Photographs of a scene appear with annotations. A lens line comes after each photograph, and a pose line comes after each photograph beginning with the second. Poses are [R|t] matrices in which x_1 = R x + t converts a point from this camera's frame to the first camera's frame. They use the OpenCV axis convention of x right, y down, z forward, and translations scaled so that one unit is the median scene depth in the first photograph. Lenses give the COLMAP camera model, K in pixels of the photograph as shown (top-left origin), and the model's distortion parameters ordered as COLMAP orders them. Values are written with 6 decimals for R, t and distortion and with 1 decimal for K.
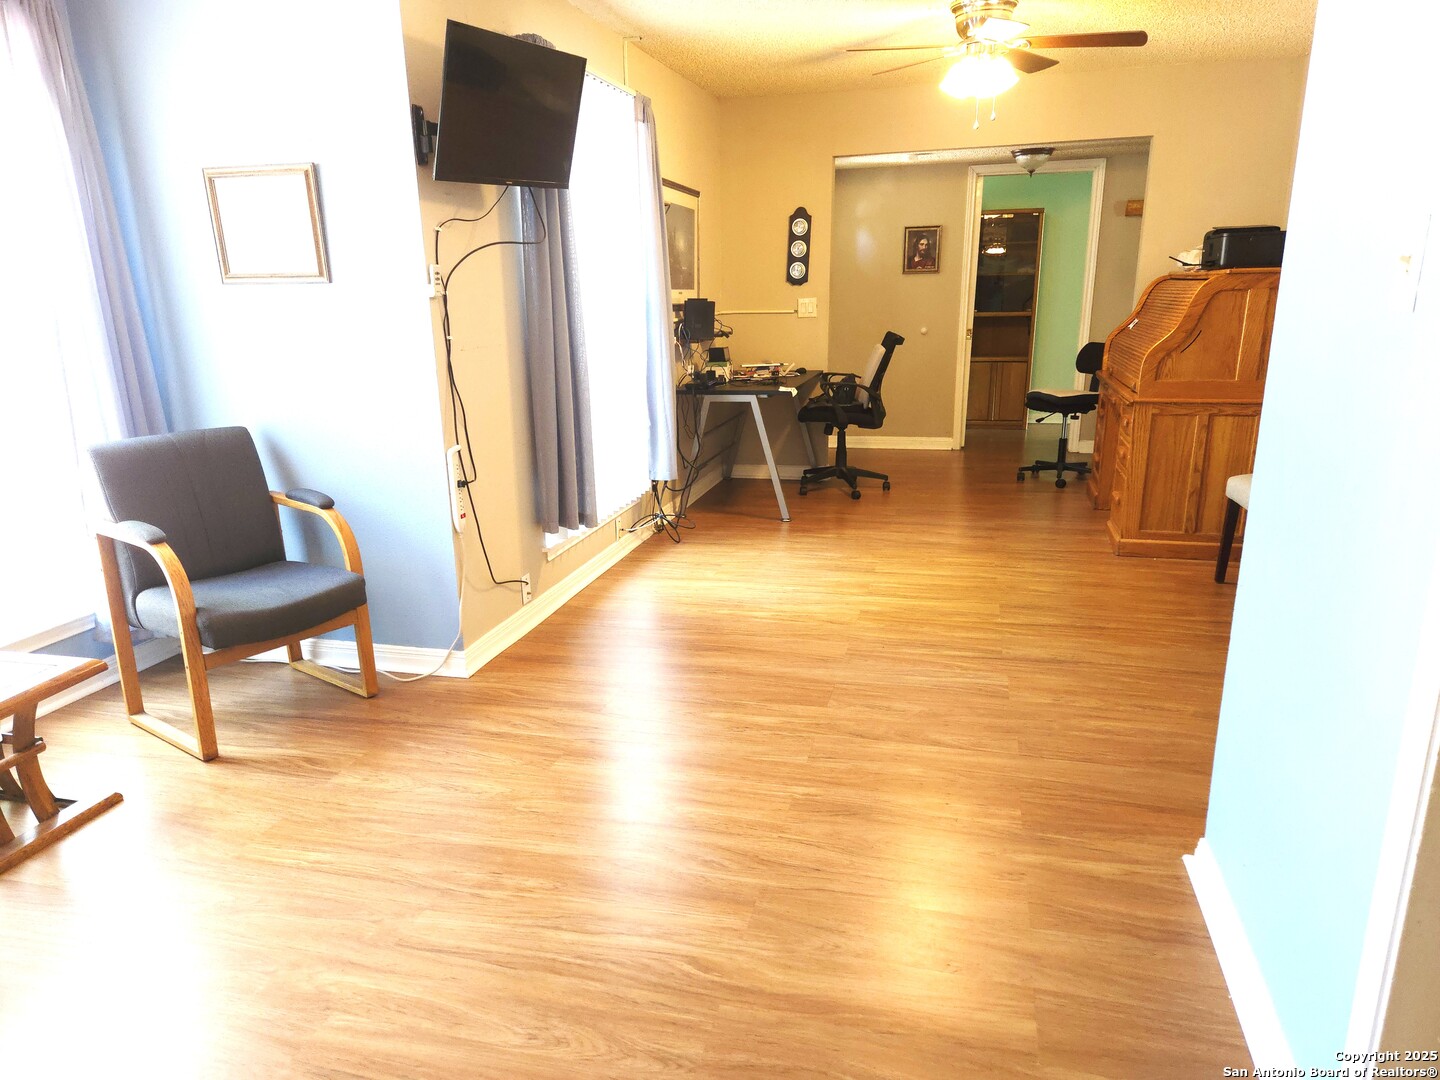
lens RADIAL K [[967.4, 0, 712.4], [0, 967.4, 567.9], [0, 0, 1]] dist [0.054412, -0.045597]
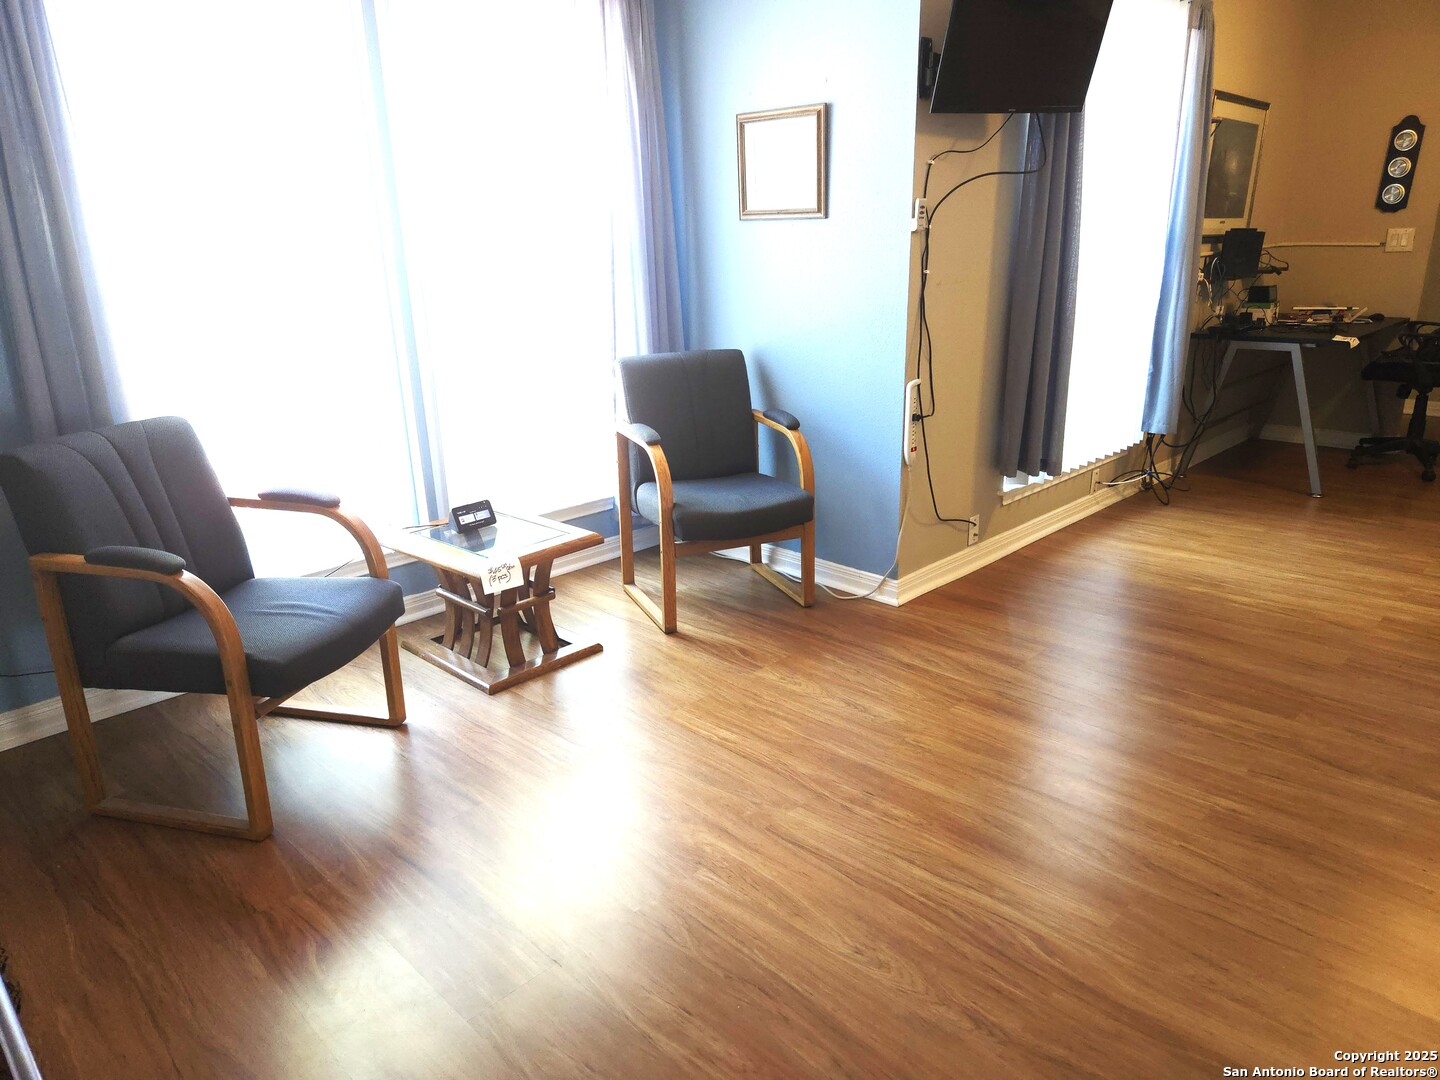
lens RADIAL K [[967.4, 0, 715.8], [0, 967.4, 548.4], [0, 0, 1]] dist [0.054412, -0.045597]
pose [[0.866561, 0.157607, -0.473531, 0.063180], [-0.135220, 0.987482, 0.081214, -0.005476], [0.480403, -0.006346, 0.877025, 0.008495]]
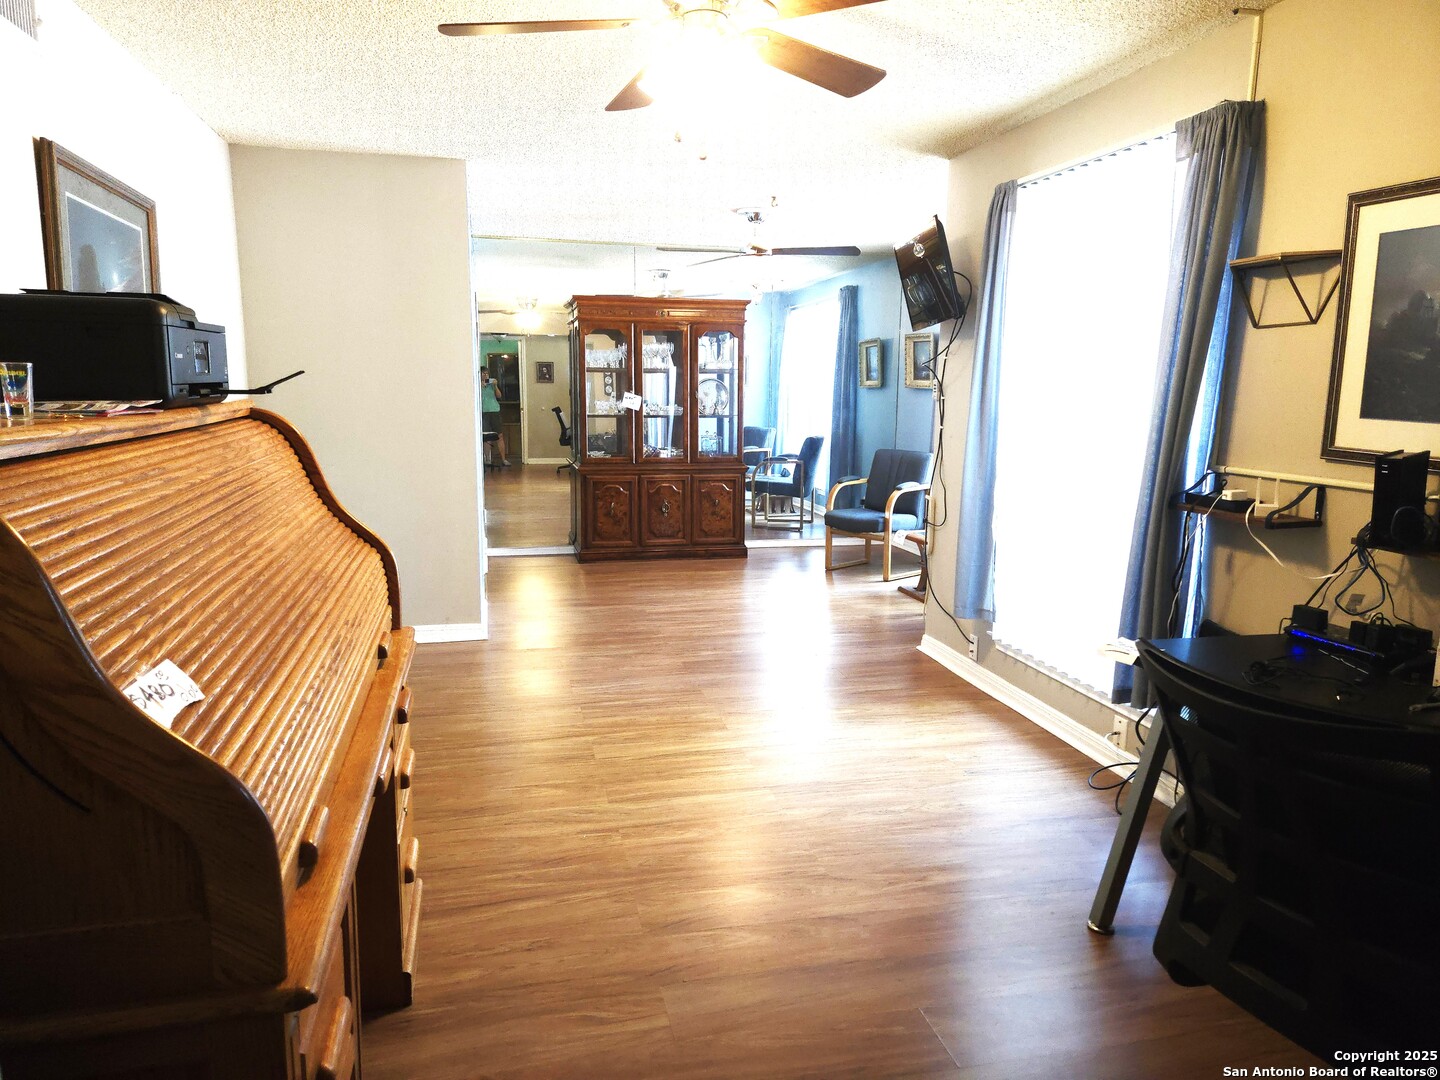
lens RADIAL K [[967.4, 0, 716.8], [0, 967.4, 538.9], [0, 0, 1]] dist [0.054412, -0.045597]
pose [[-0.881308, 0.086601, -0.464539, 0.770583], [-0.129167, 0.901476, 0.413107, -0.679068], [0.454547, 0.424077, -0.783292, 2.162492]]
